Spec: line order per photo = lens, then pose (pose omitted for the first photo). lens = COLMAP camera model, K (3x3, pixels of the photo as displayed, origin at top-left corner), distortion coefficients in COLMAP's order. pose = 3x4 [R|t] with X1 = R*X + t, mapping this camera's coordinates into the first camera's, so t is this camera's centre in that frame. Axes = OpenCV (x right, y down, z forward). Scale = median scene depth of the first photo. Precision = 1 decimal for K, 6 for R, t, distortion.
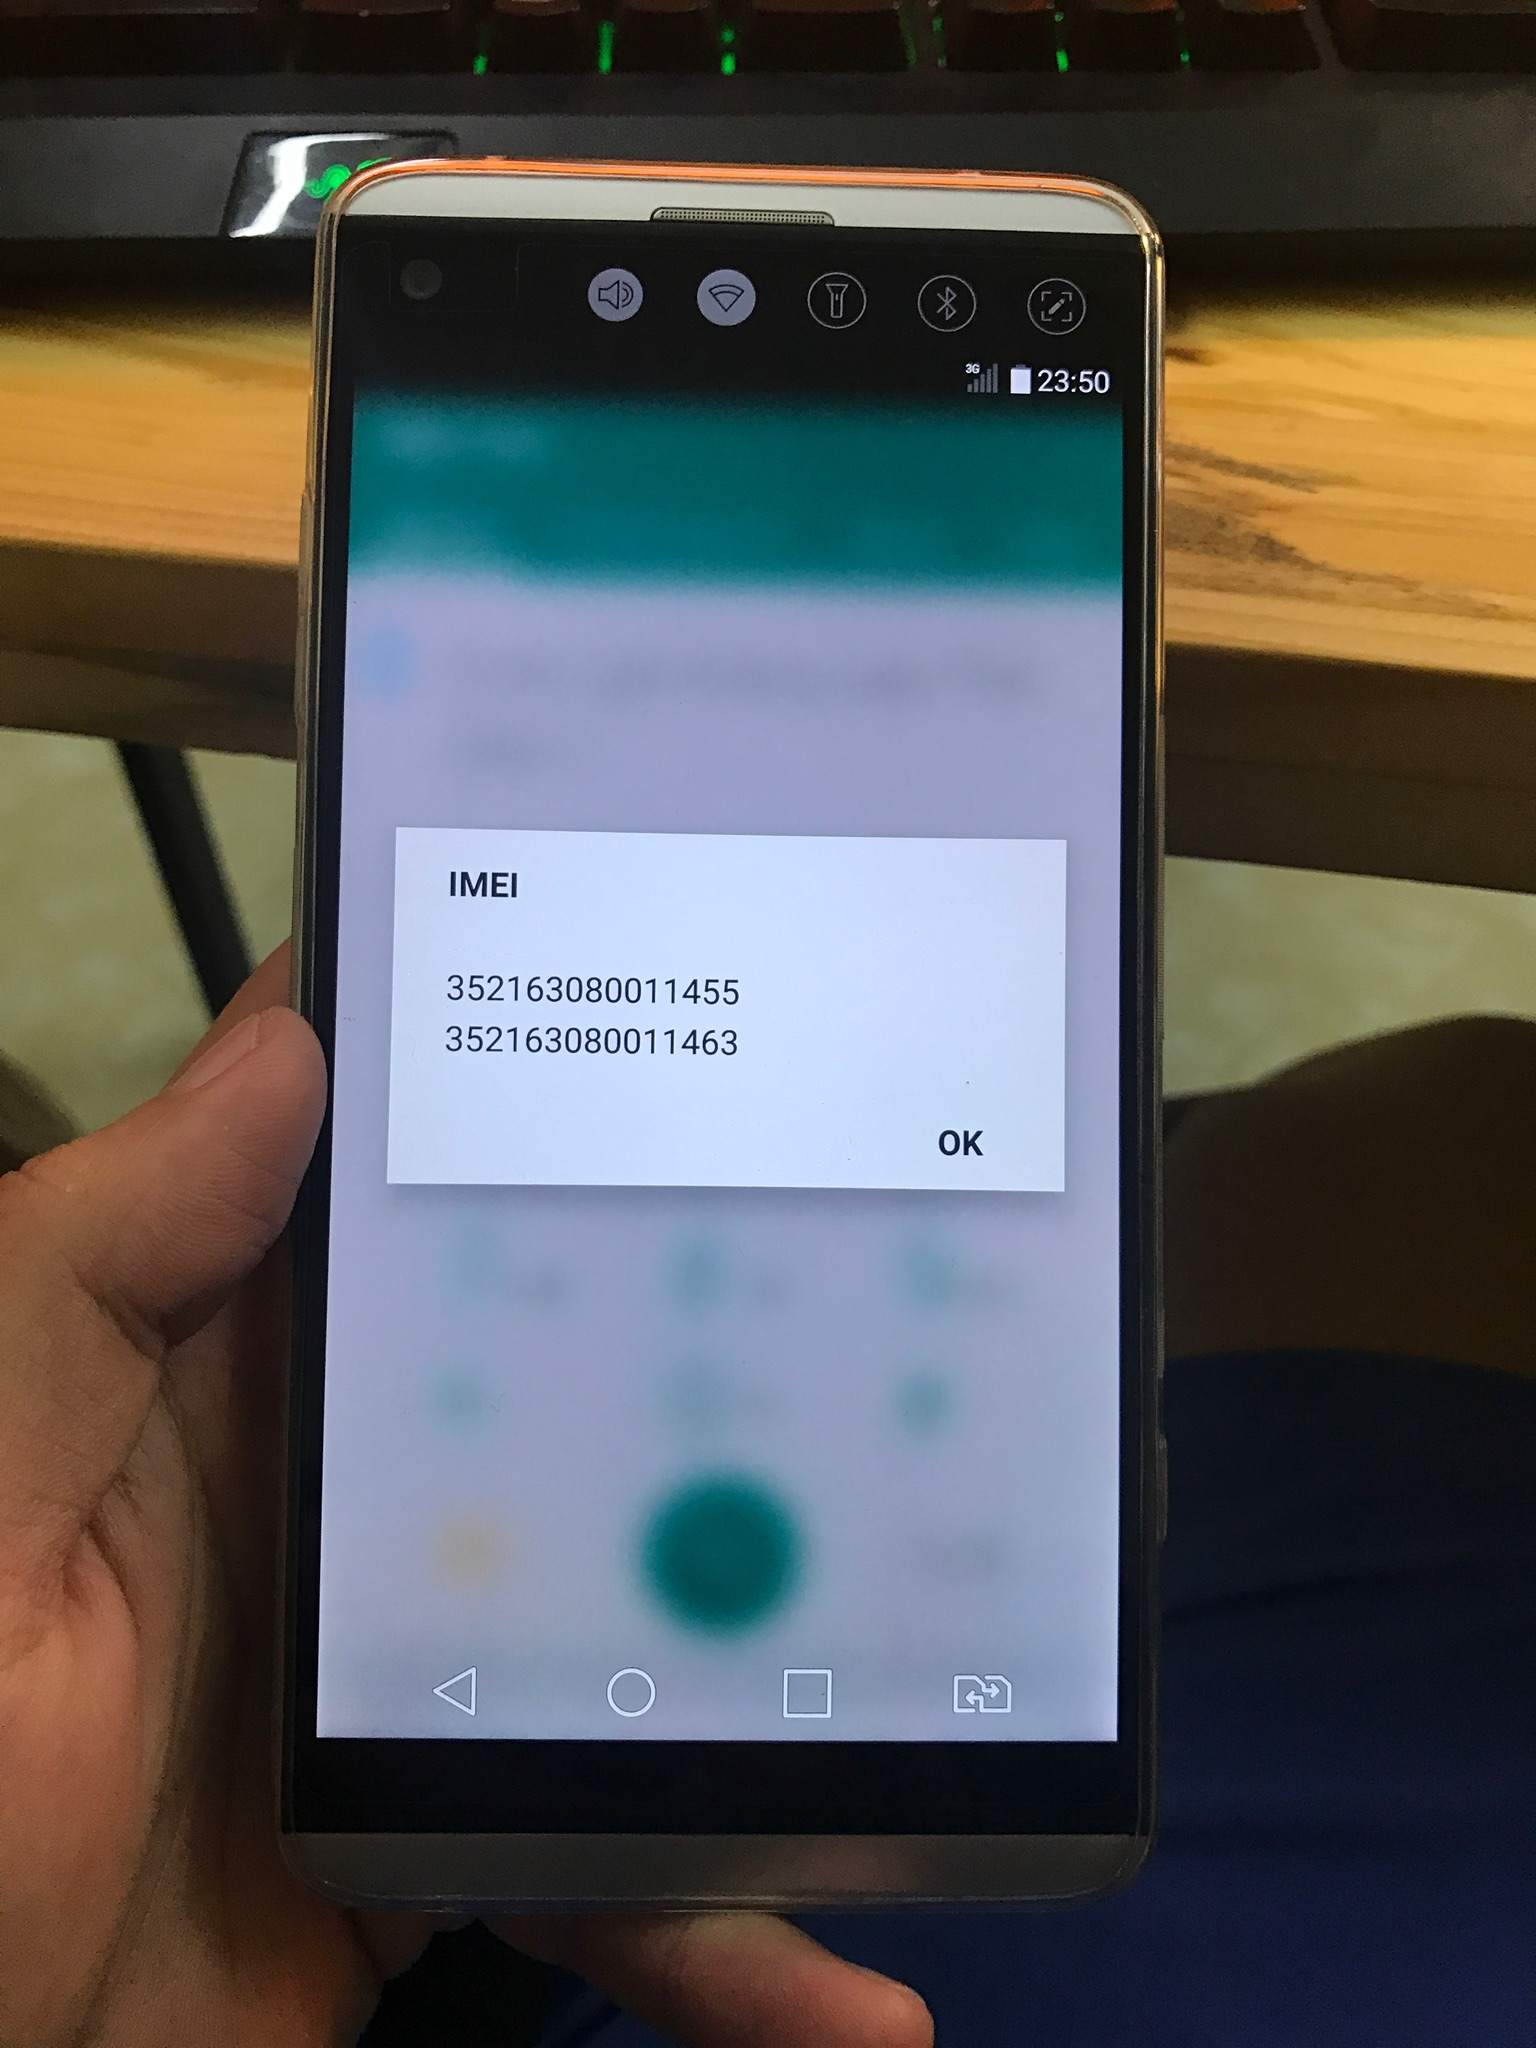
lens RADIAL K [[1701.9, 0, 768.9], [0, 1701.9, 1020.3], [0, 0, 1]] dist [-0.021912, 0.023718]
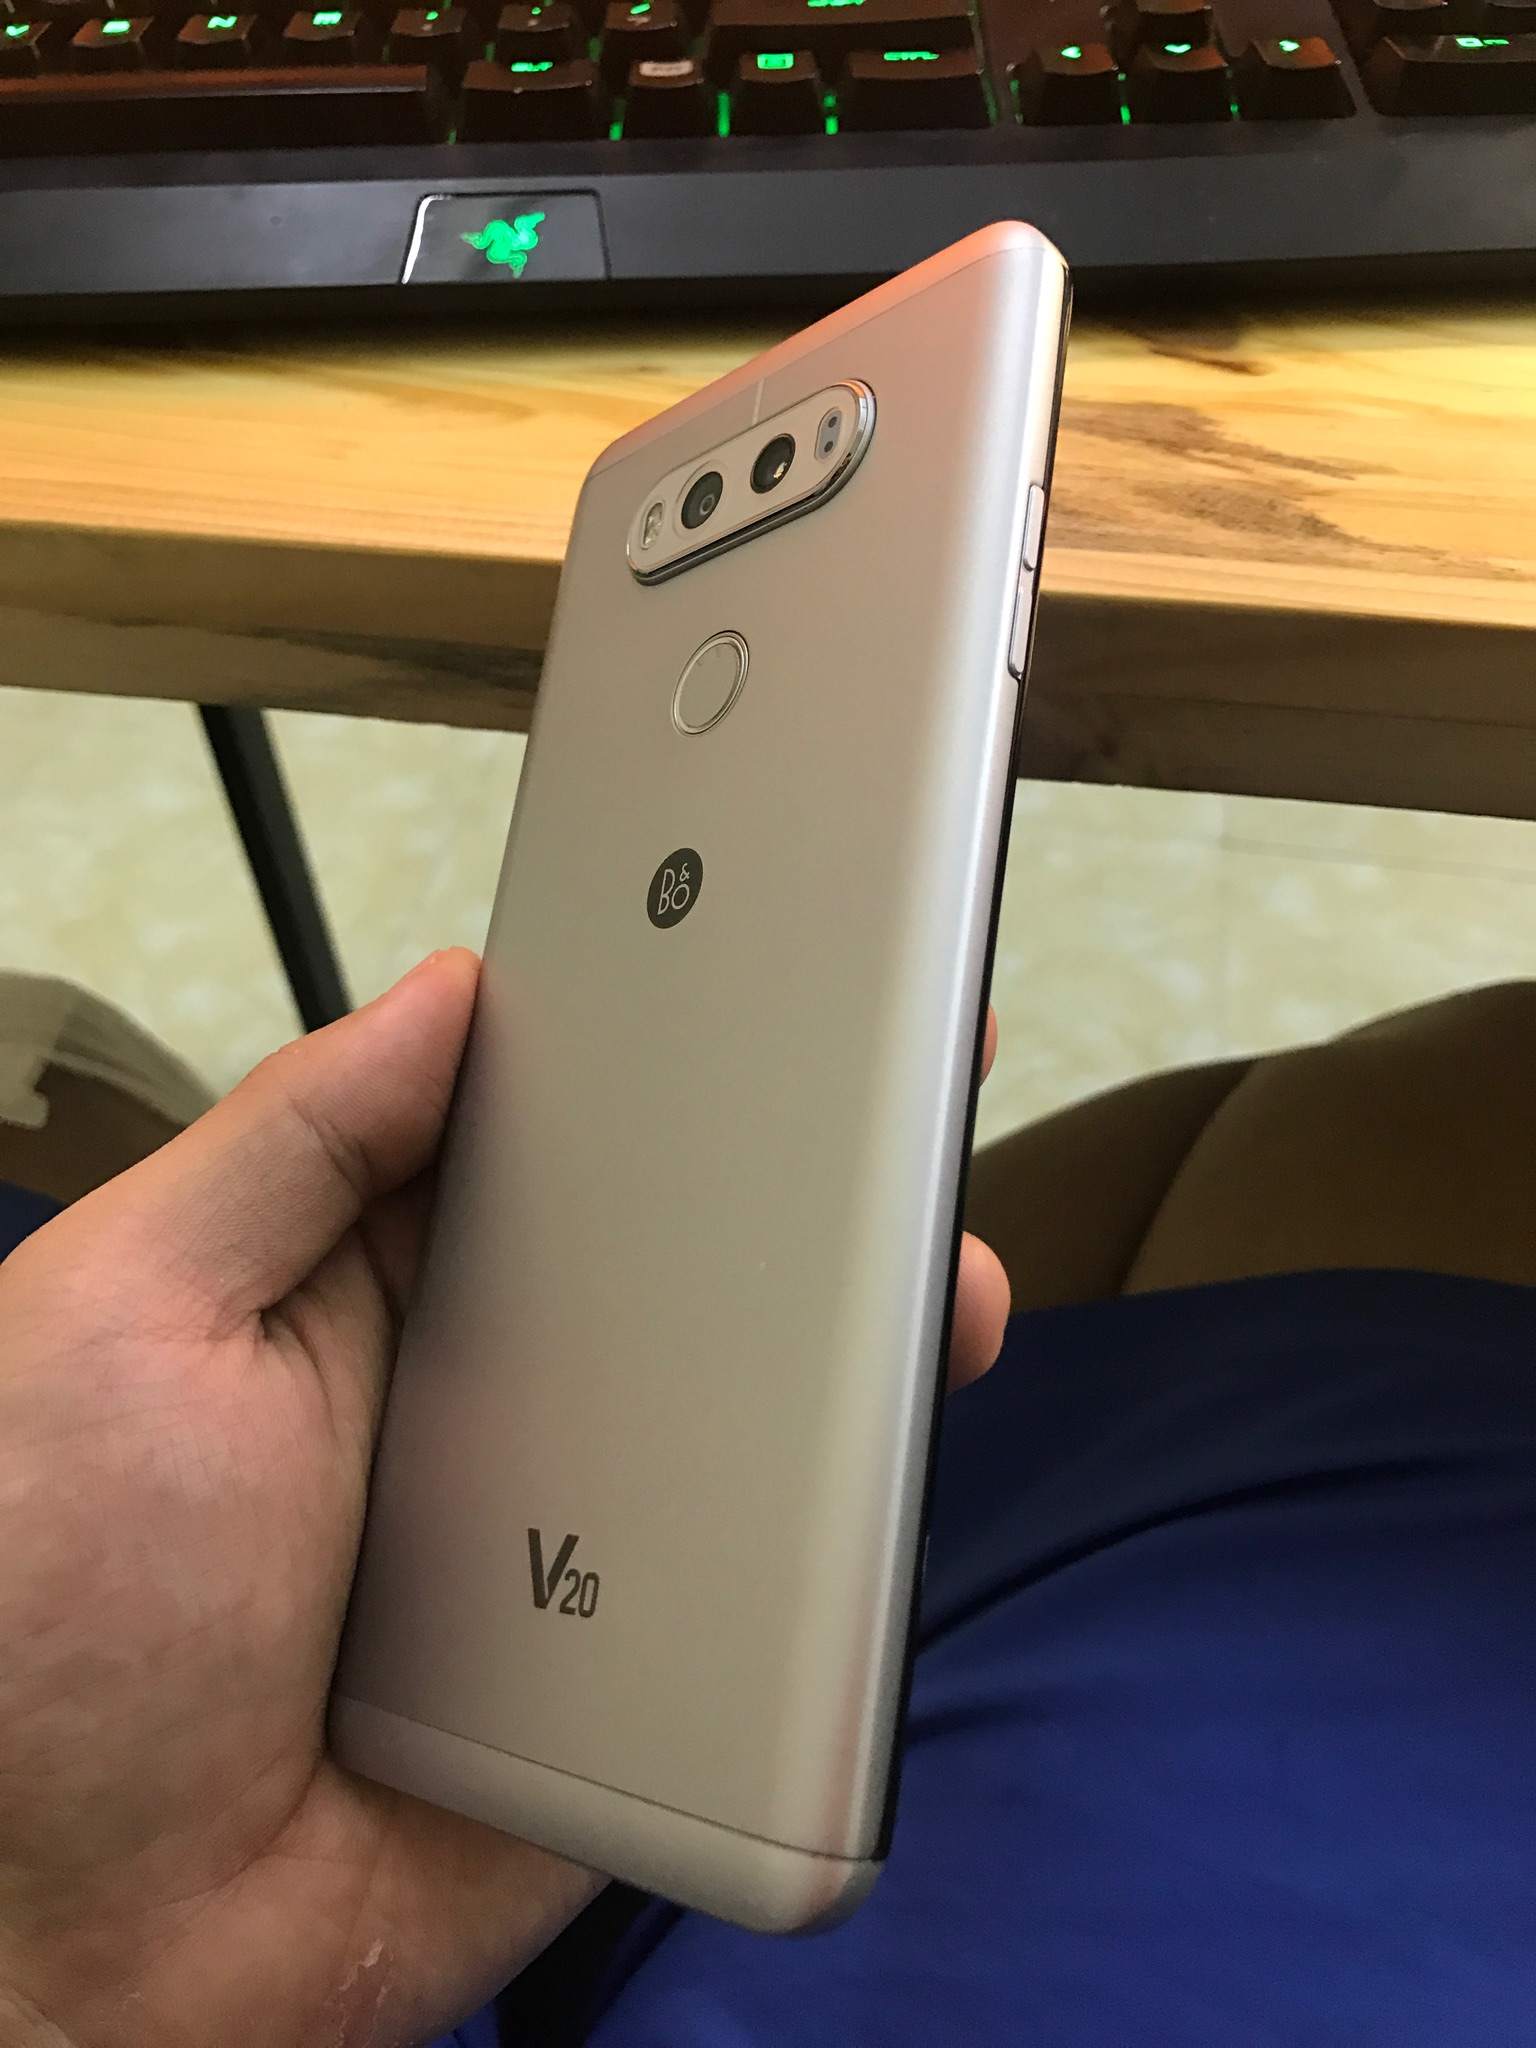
lens RADIAL K [[1701.9, 0, 769.8], [0, 1701.9, 1030.2], [0, 0, 1]] dist [-0.021912, 0.023718]
pose [[0.999391, -0.008160, -0.033913, -0.035653], [0.007377, 0.999704, -0.023166, 0.080481], [0.034092, 0.022902, 0.999156, -0.144938]]
